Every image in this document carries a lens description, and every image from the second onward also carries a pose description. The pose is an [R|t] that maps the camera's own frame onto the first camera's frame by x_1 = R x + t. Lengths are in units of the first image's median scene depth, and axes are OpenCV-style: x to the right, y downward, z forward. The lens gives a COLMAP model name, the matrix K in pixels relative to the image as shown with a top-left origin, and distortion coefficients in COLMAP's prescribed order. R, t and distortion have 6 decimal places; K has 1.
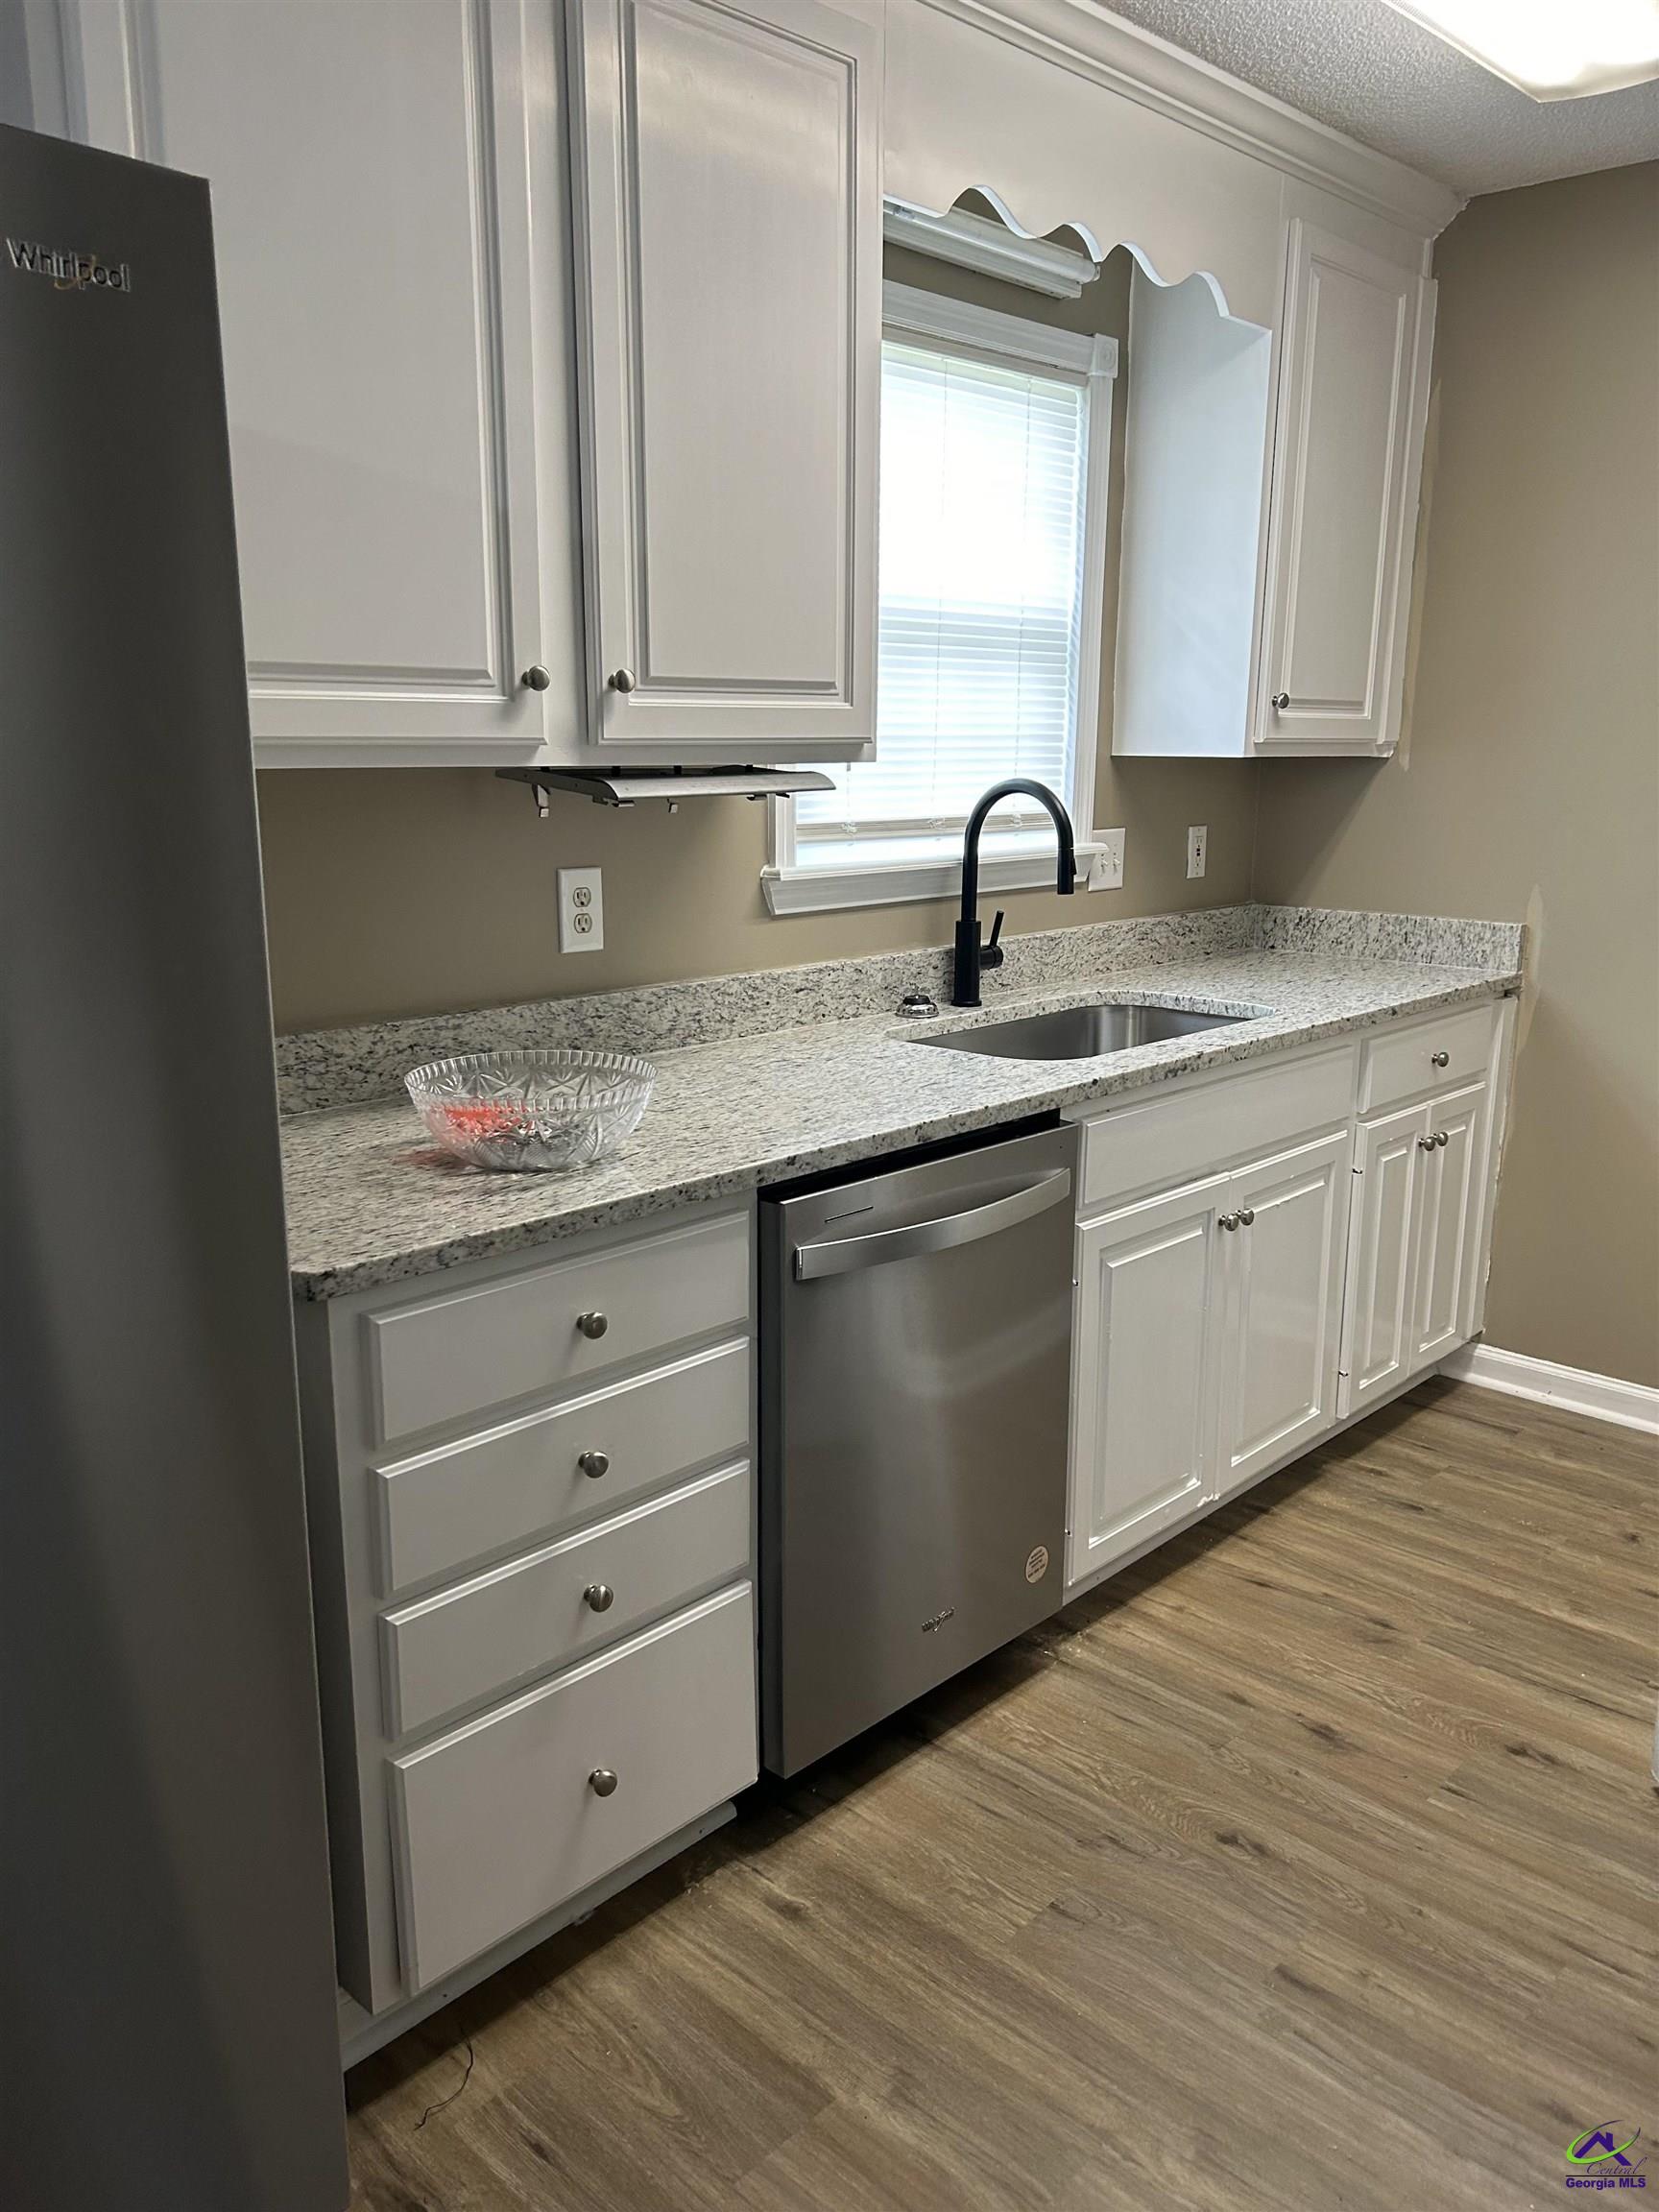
lens RADIAL K [[1704.1, 0, 830.0], [0, 1704.1, 1109.6], [0, 0, 1]] dist [0.065513, -0.001780]
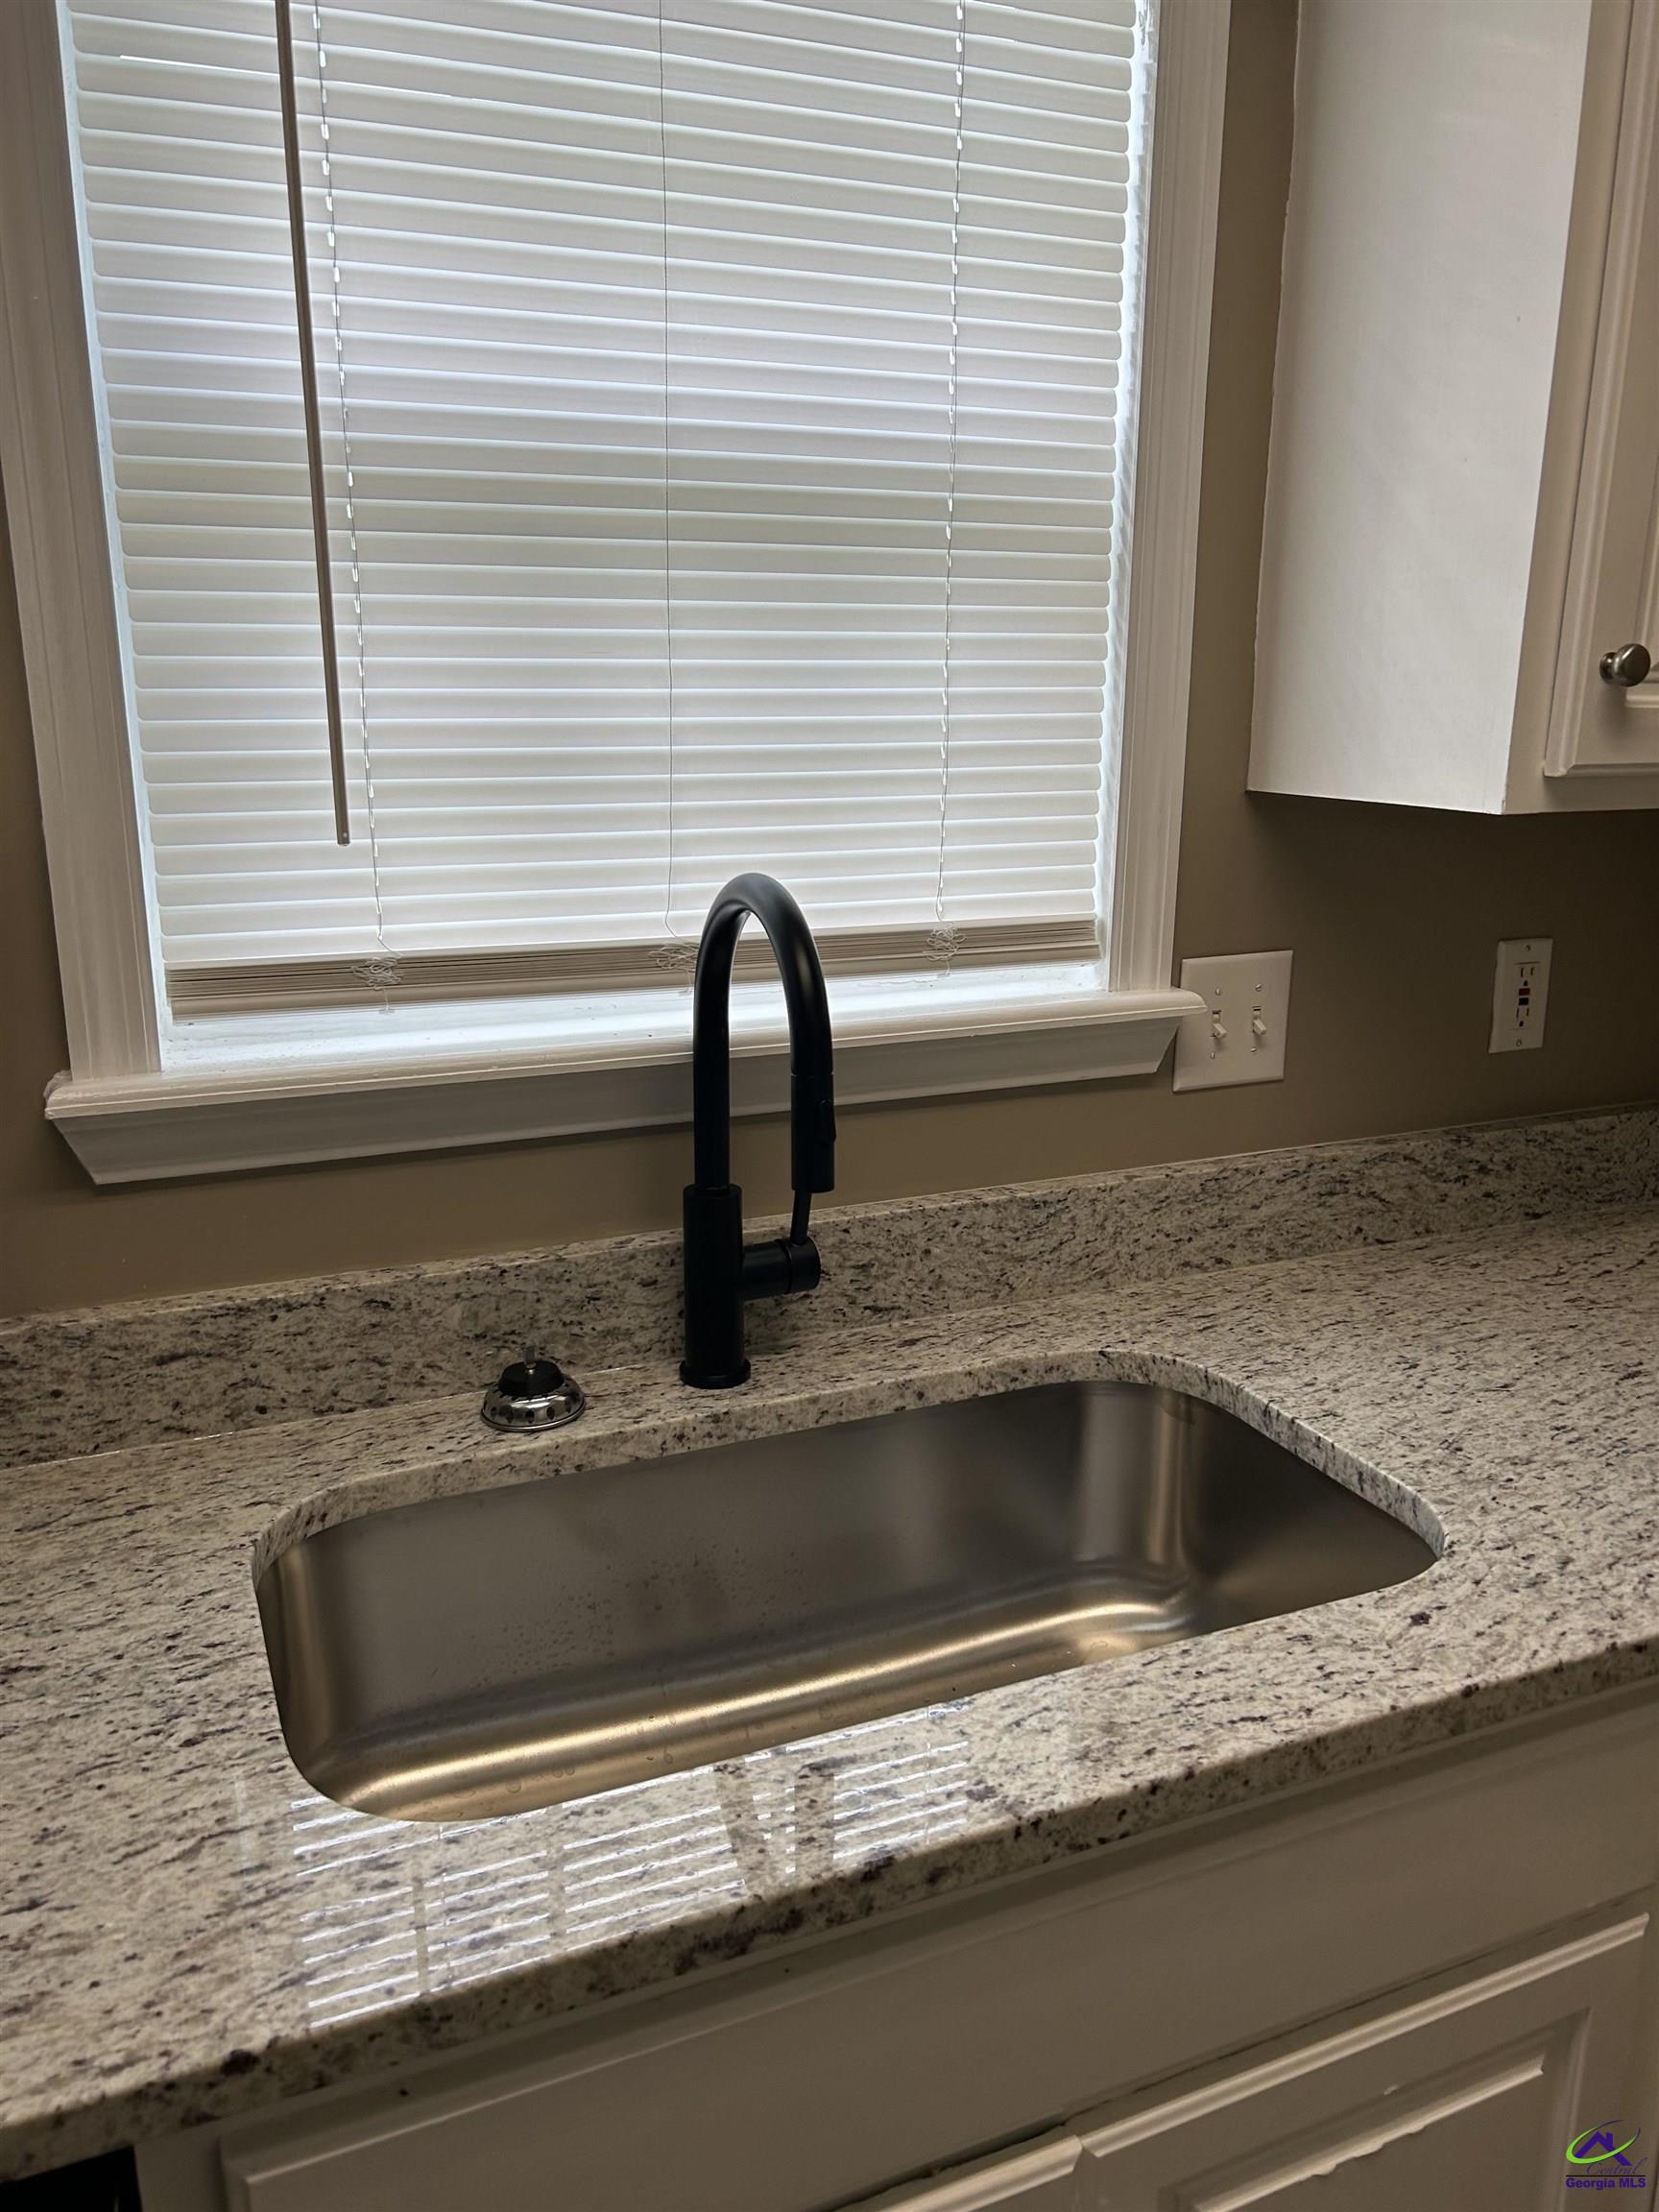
lens RADIAL K [[1704.1, 0, 826.2], [0, 1704.1, 1095.9], [0, 0, 1]] dist [0.065513, -0.001780]
pose [[0.920864, 0.090901, -0.379138, 0.251325], [-0.083543, 0.995859, 0.035854, -0.142823], [0.380827, -0.001342, 0.924645, 0.581394]]
